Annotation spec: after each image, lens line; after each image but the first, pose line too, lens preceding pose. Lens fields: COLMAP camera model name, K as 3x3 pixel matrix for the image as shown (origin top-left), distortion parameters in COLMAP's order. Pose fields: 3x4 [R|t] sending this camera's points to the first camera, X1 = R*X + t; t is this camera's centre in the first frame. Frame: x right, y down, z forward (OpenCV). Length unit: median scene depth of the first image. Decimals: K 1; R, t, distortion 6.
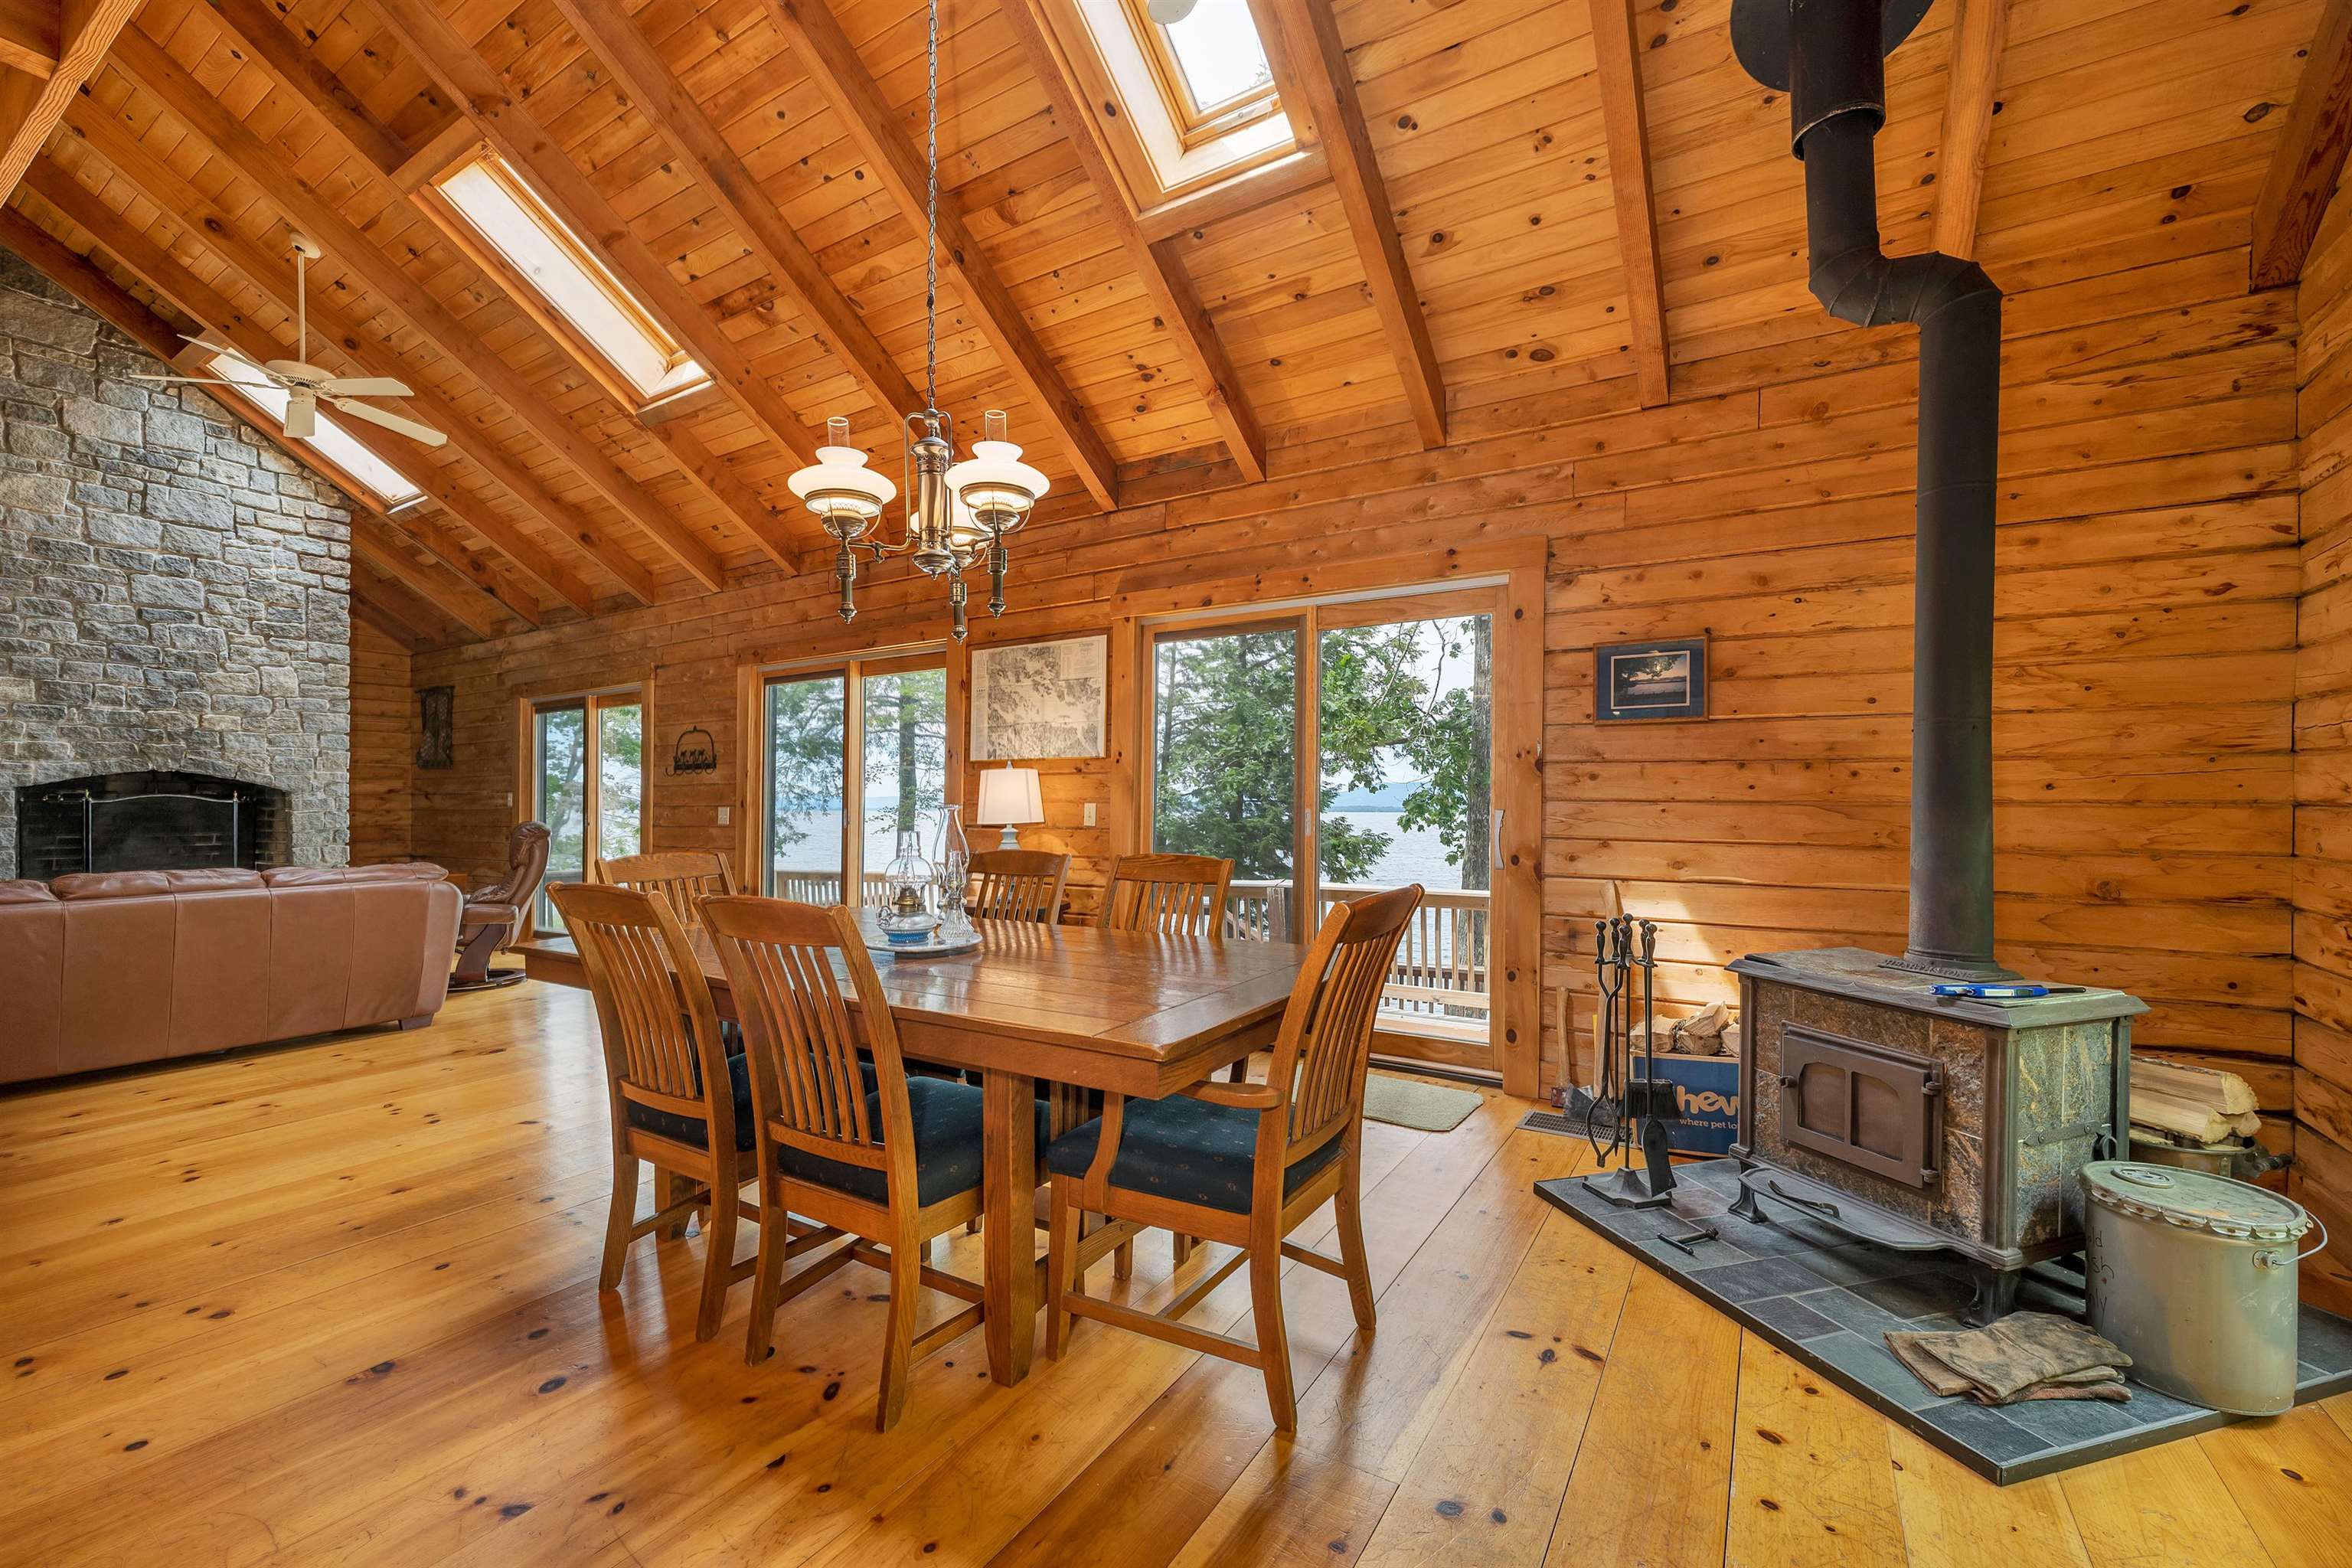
lens RADIAL K [[977.0, 0, 1168.3], [0, 977.0, 808.0], [0, 0, 1]] dist [0.002467, -0.000906]
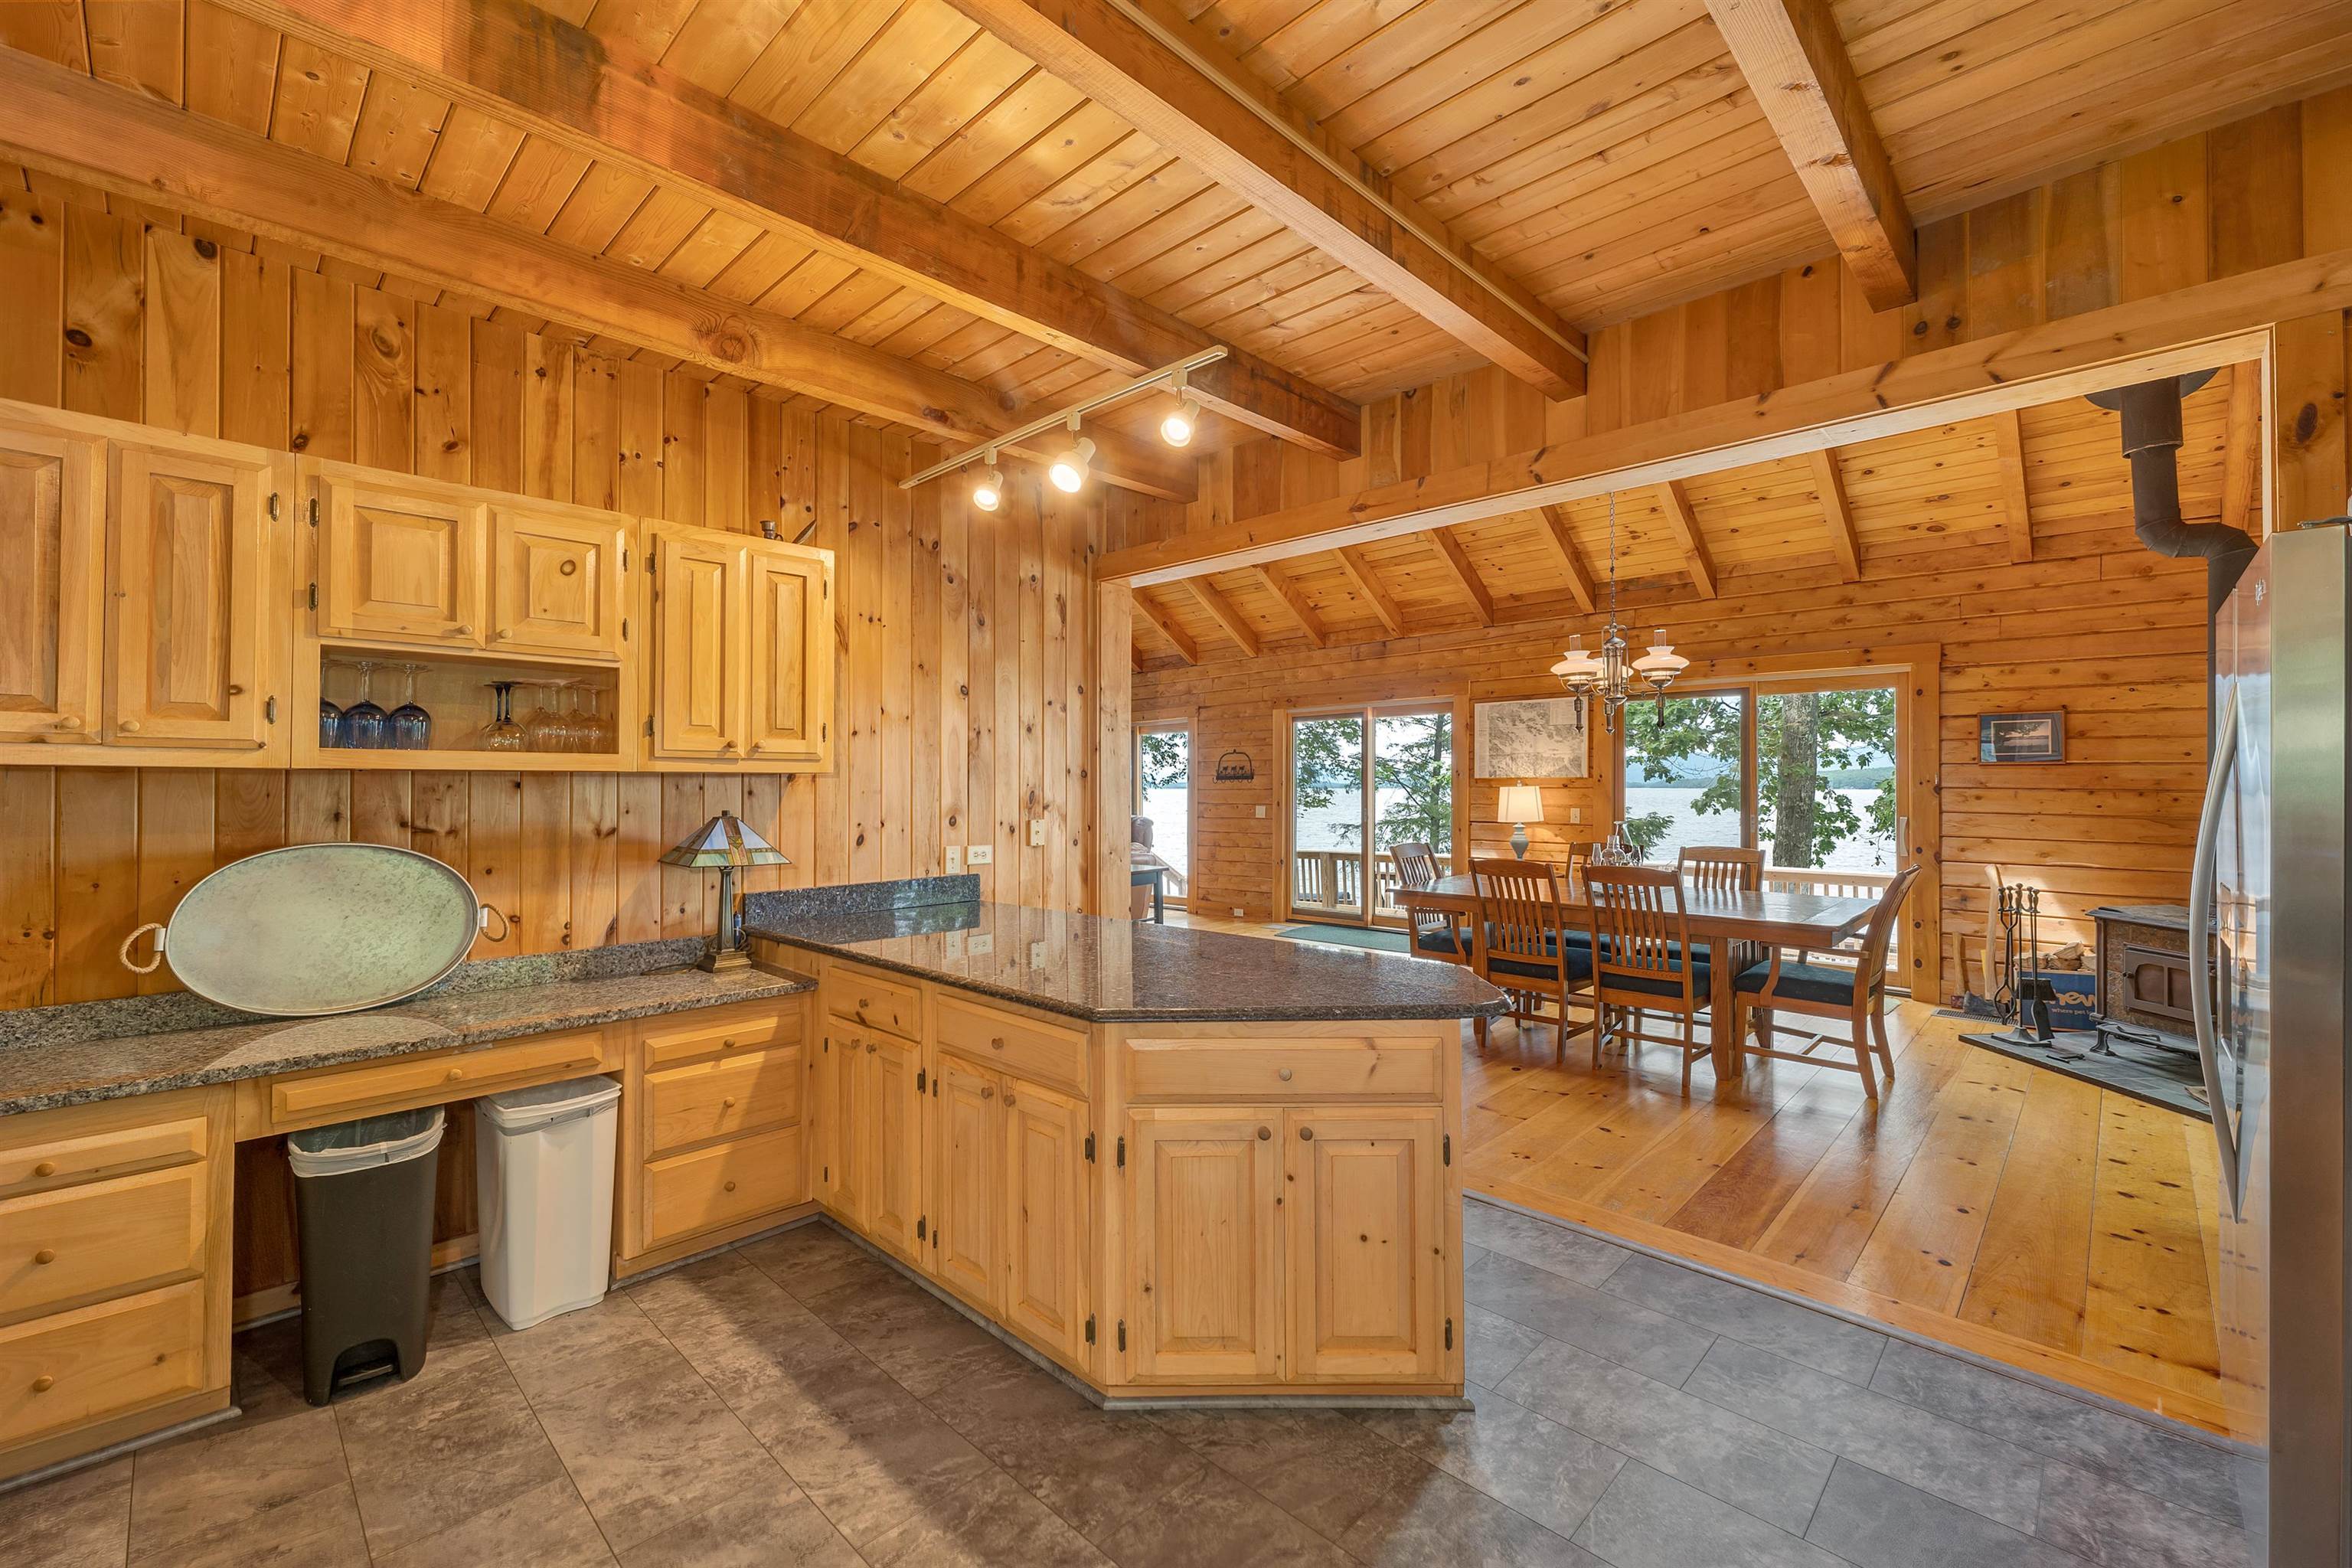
lens RADIAL K [[972.0, 0, 1175.4], [0, 972.0, 772.4], [0, 0, 1]] dist [0.002581, 0.000528]
pose [[0.977425, -0.006421, -0.211184, -0.499548], [0.003749, 0.999908, -0.013051, -0.057971], [0.211248, 0.011965, 0.977359, -0.806950]]
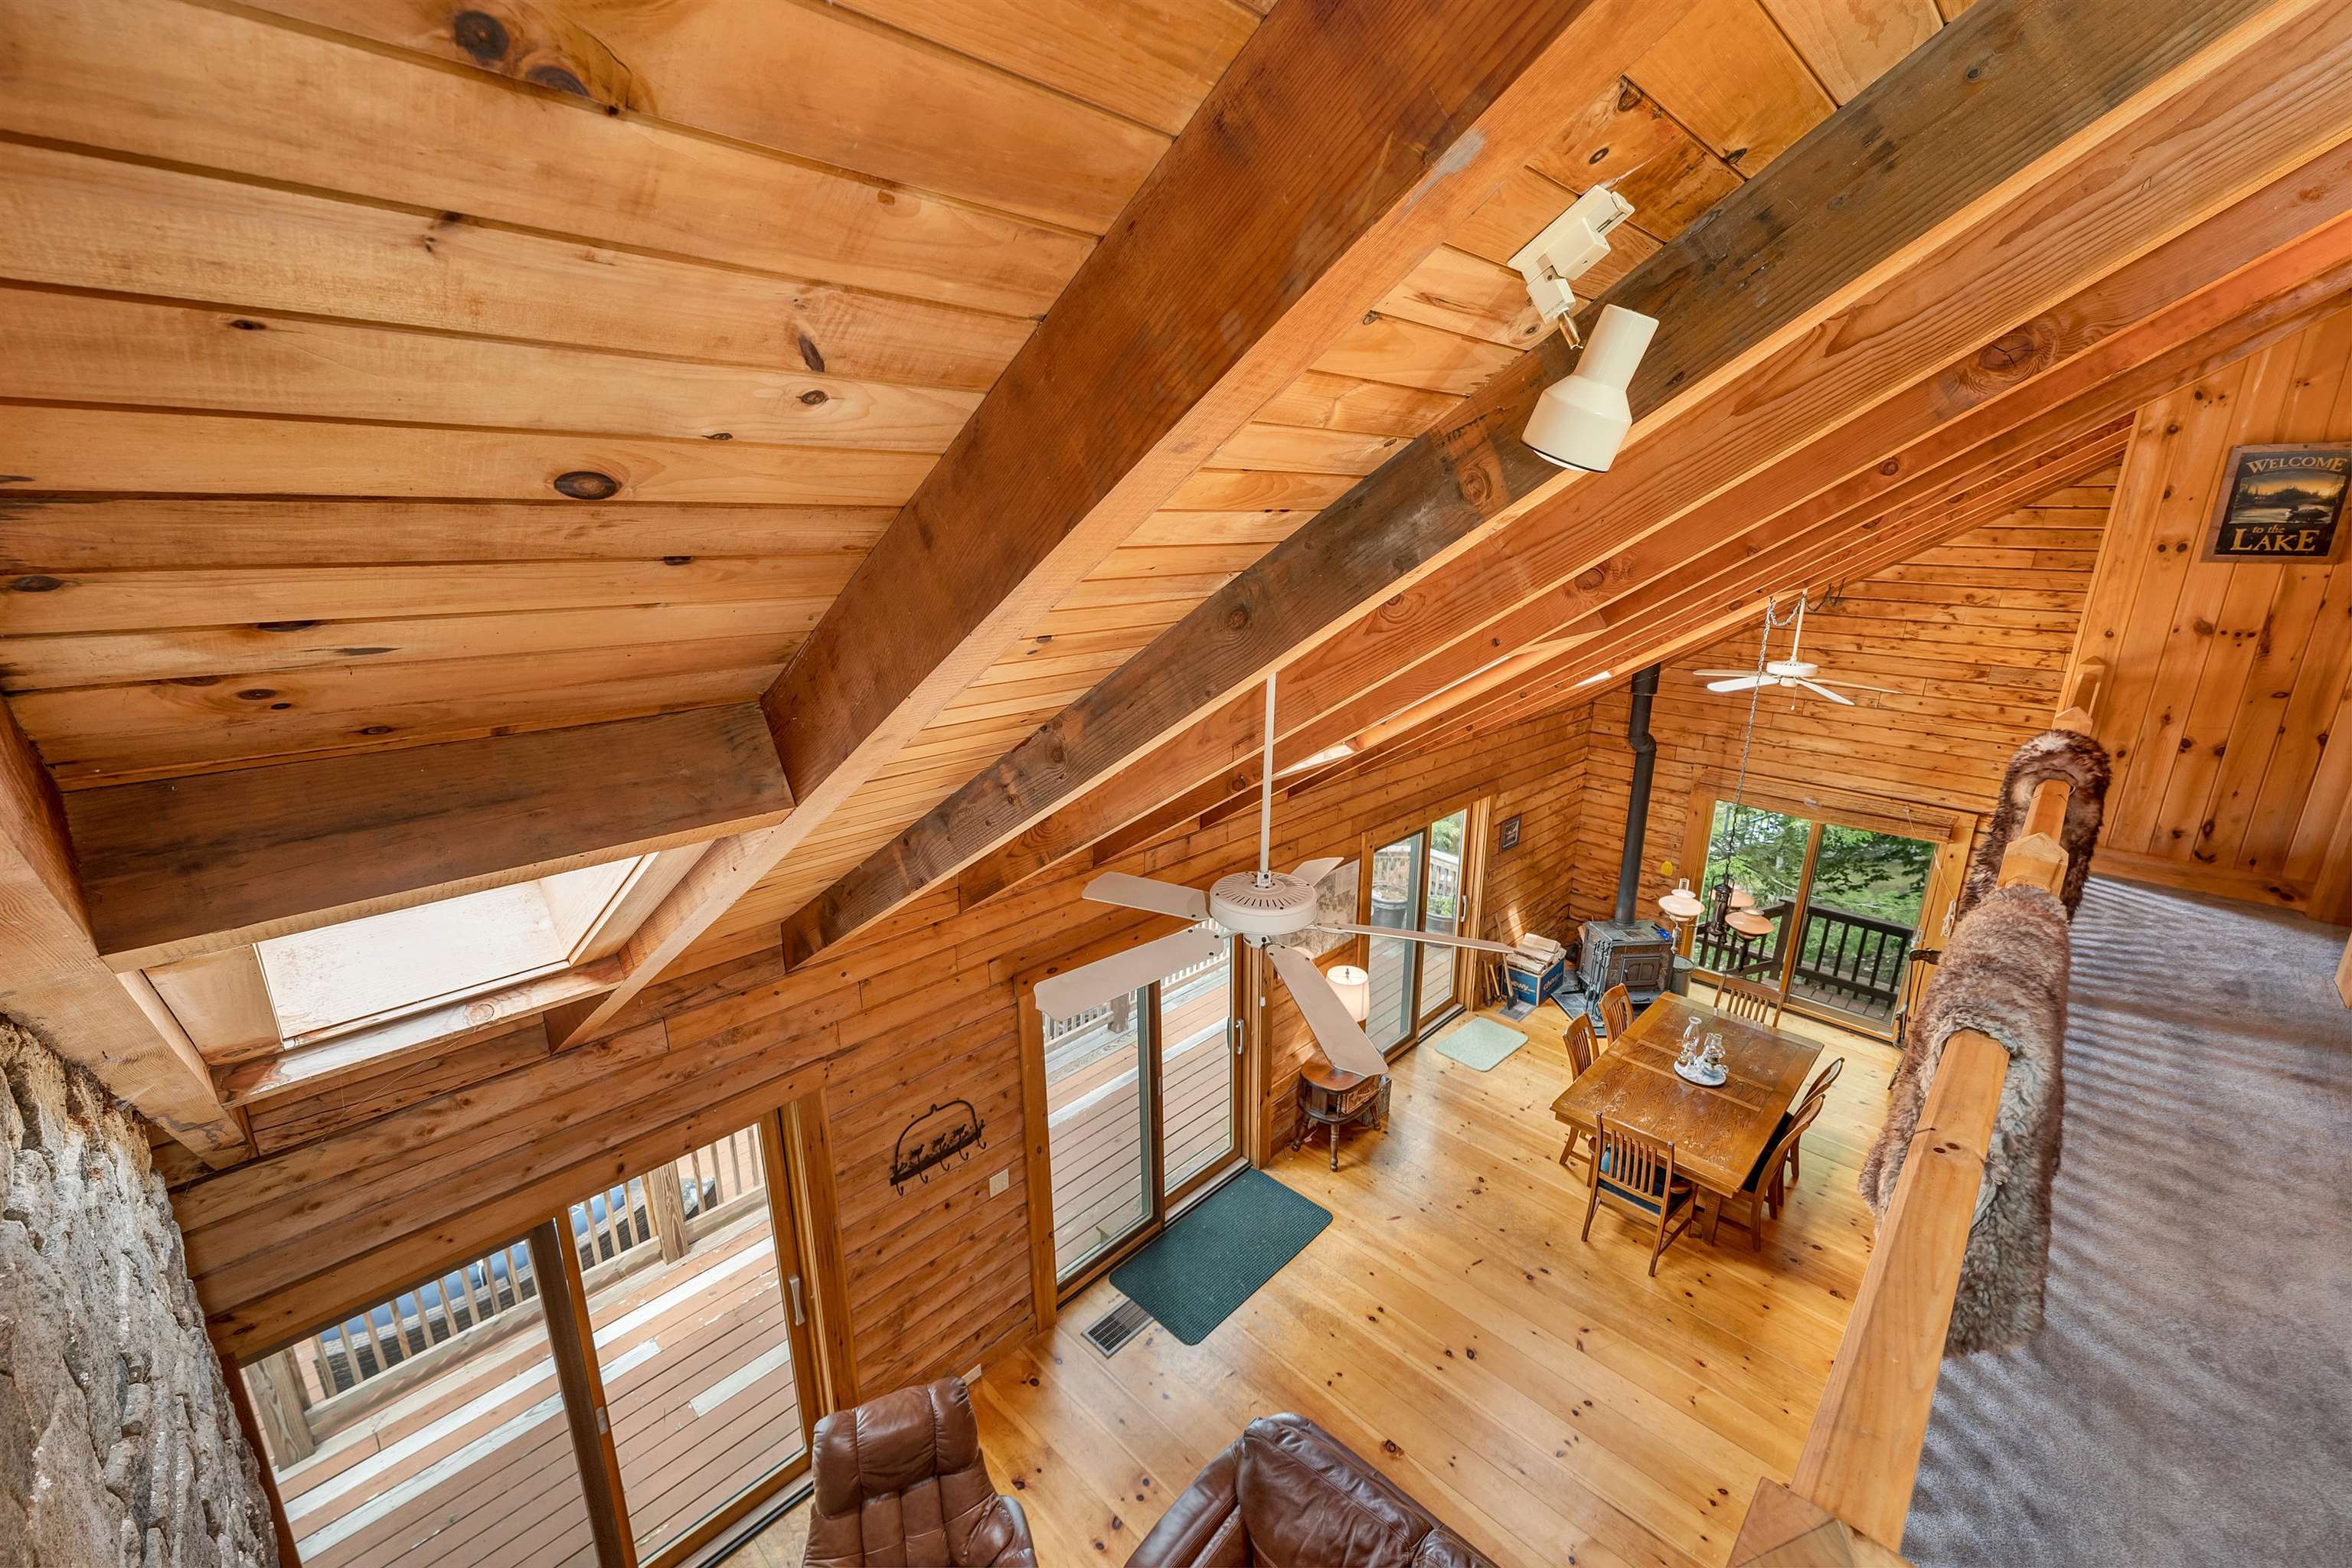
lens RADIAL K [[965.1, 0, 1176.0], [0, 965.1, 784.0], [0, 0, 1]] dist [0.001999, -0.000199]
pose [[0.195992, -0.264947, 0.944135, -1.927362], [-0.001276, 0.962738, 0.270433, -0.900984], [-0.980605, -0.054208, 0.188351, 1.358144]]
